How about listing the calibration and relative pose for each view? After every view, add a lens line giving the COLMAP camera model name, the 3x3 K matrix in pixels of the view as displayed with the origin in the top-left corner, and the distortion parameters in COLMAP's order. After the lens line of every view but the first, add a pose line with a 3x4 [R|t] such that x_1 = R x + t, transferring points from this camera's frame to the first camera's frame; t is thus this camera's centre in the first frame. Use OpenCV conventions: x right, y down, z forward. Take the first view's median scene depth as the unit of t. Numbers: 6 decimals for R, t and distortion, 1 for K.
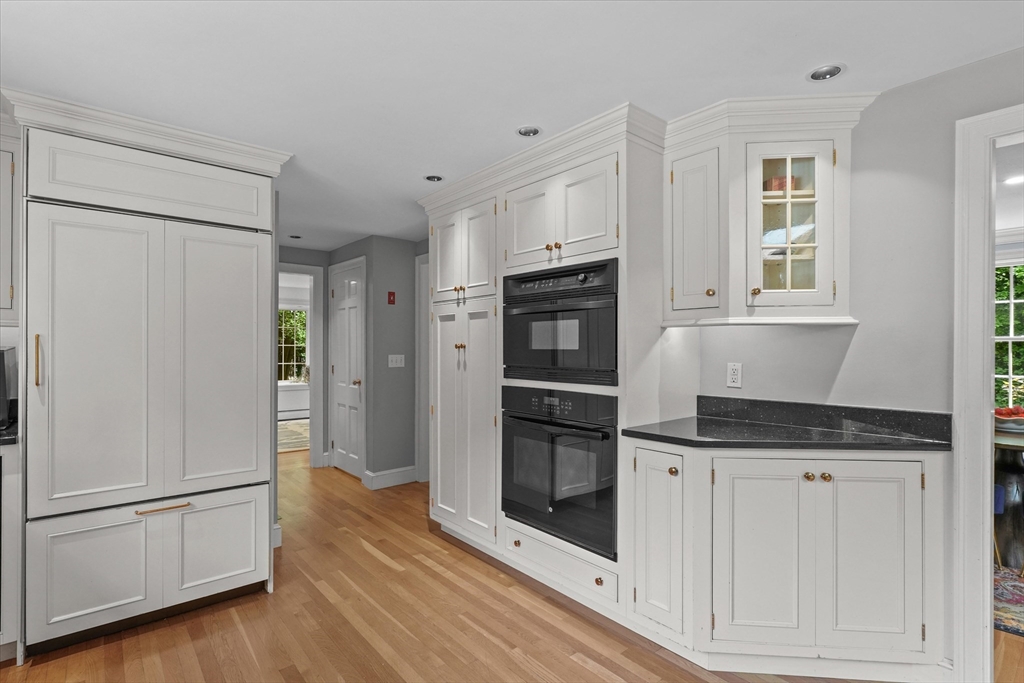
lens RADIAL K [[492.1, 0, 503.9], [0, 492.1, 350.0], [0, 0, 1]] dist [-0.005664, 0.001247]
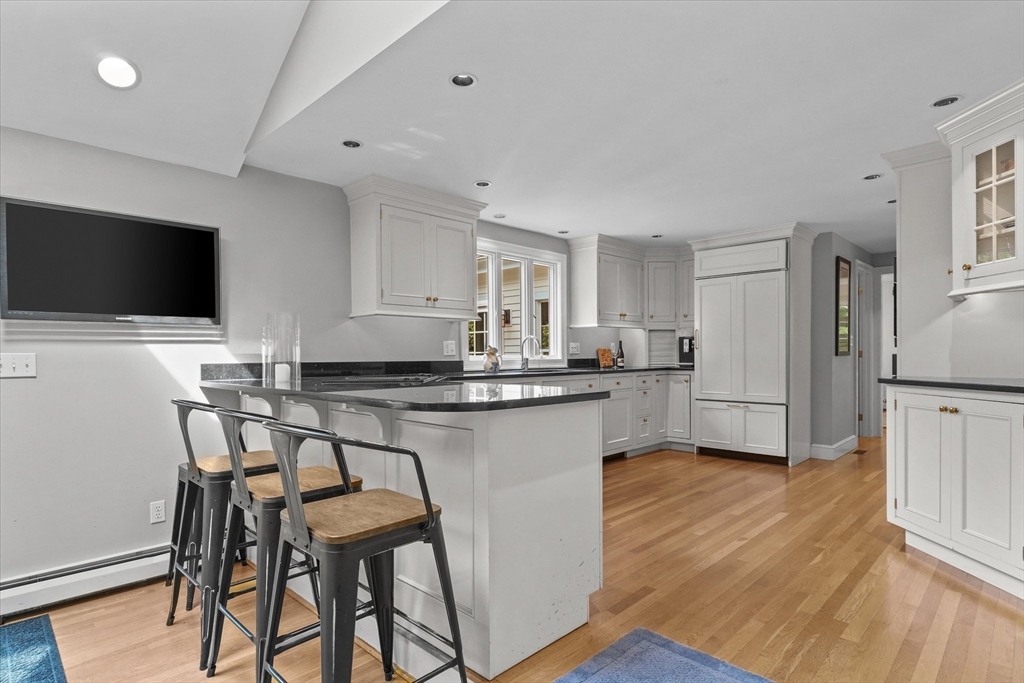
lens RADIAL K [[533.7, 0, 507.4], [0, 533.7, 356.0], [0, 0, 1]] dist [0.001428, 0.000714]
pose [[0.091913, 0.000755, -0.995767, 1.653232], [0.011324, 0.999934, 0.001804, 0.082918], [0.995703, -0.011442, 0.091899, -0.258141]]
